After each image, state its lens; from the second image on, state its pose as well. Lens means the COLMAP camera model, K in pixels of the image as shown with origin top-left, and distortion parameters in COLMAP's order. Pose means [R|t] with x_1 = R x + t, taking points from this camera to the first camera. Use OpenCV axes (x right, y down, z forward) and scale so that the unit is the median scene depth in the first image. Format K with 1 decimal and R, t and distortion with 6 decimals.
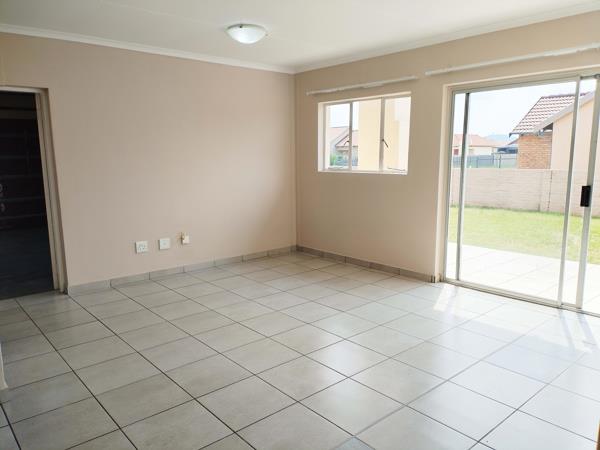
lens RADIAL K [[446.4, 0, 300.0], [0, 446.4, 225.0], [0, 0, 1]] dist [0.083850, -0.117520]
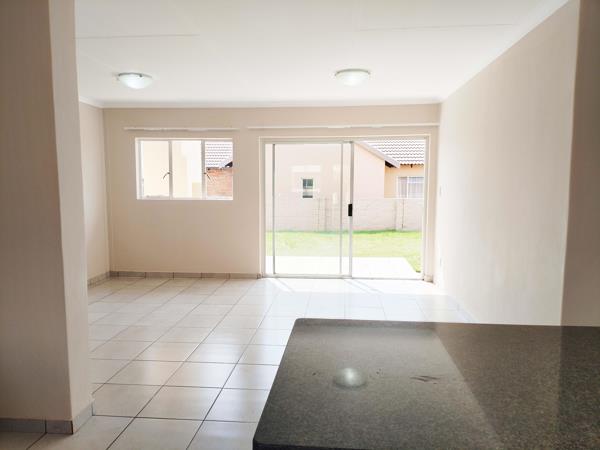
lens RADIAL K [[446.4, 0, 300.0], [0, 446.4, 225.0], [0, 0, 1]] dist [0.083850, -0.117520]
pose [[0.727356, -0.056233, 0.683953, -0.508708], [0.099864, 0.994701, -0.024419, 0.011315], [-0.678956, 0.086064, 0.729117, -0.080867]]
